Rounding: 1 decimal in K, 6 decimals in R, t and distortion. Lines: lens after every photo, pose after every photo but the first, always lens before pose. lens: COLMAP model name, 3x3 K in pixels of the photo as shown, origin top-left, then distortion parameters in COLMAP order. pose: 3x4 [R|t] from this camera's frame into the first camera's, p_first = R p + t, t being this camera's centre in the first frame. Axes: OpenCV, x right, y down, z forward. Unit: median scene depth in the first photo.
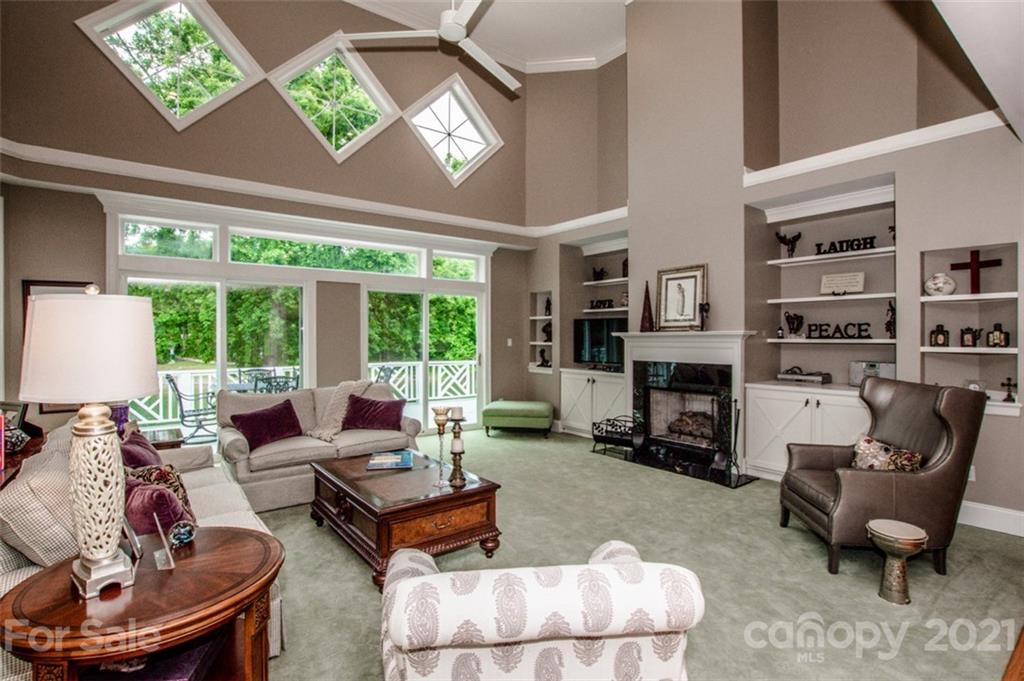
lens RADIAL K [[489.0, 0, 531.1], [0, 489.0, 338.6], [0, 0, 1]] dist [-0.025305, 0.000497]
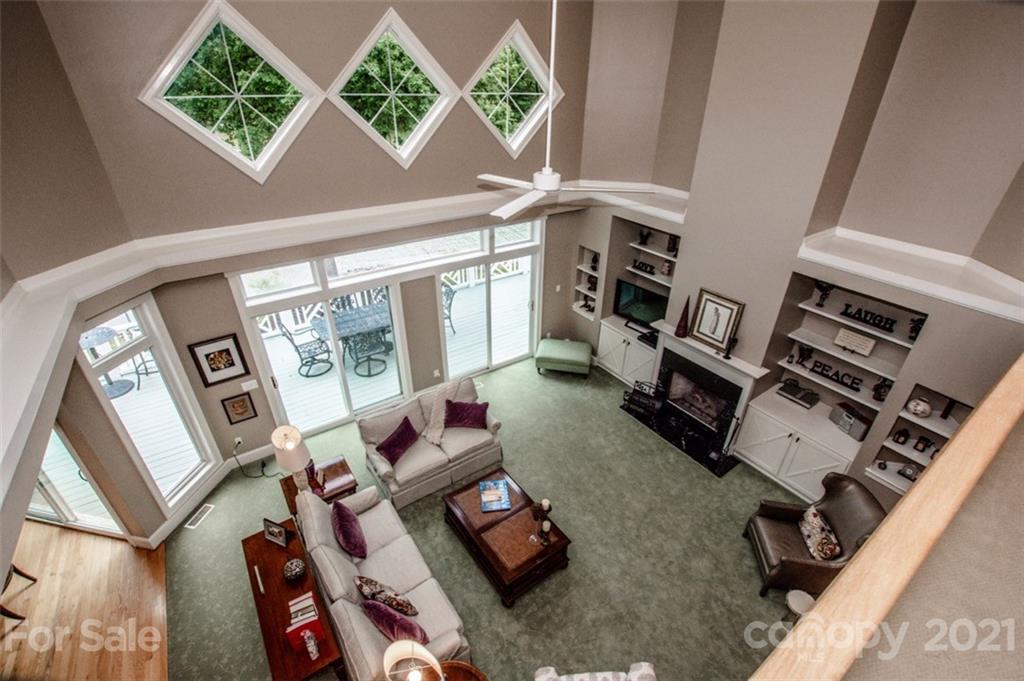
lens RADIAL K [[455.5, 0, 529.9], [0, 455.5, 339.3], [0, 0, 1]] dist [-0.028577, 0.005294]
pose [[0.998744, 0.045778, -0.020350, -0.108222], [-0.029642, 0.867471, 0.496604, -0.548443], [0.040387, -0.495377, 0.867739, 0.015750]]
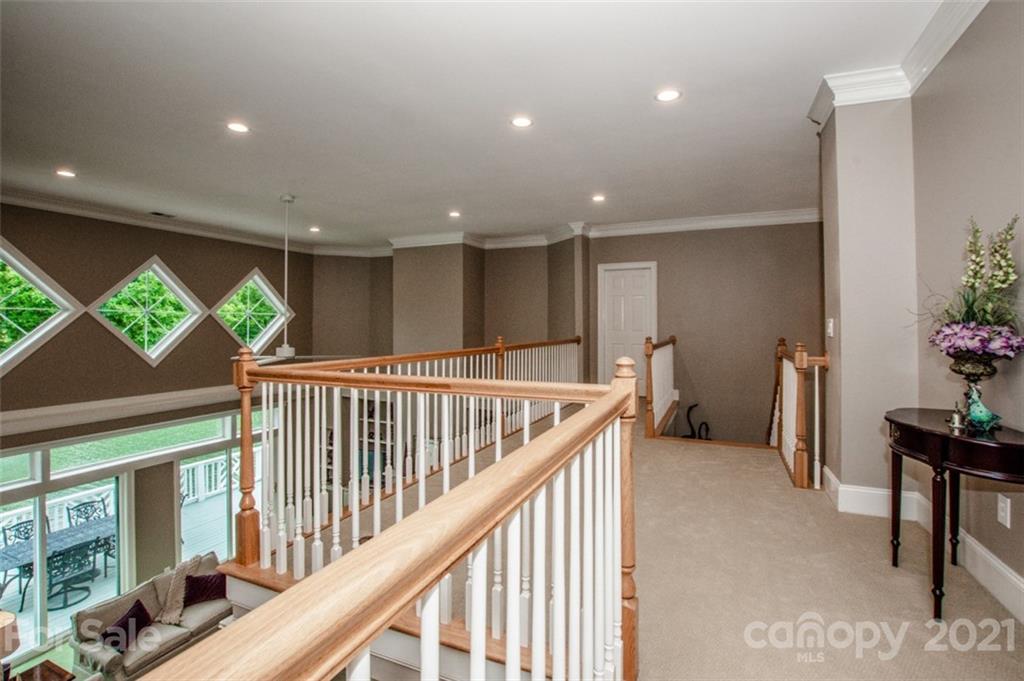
lens RADIAL K [[455.5, 0, 529.9], [0, 455.5, 339.3], [0, 0, 1]] dist [-0.028577, 0.005294]
pose [[0.875104, 0.000601, 0.483934, -0.117719], [-0.015957, 0.999491, 0.027614, -0.496618], [-0.483671, -0.031887, 0.874669, -0.431198]]
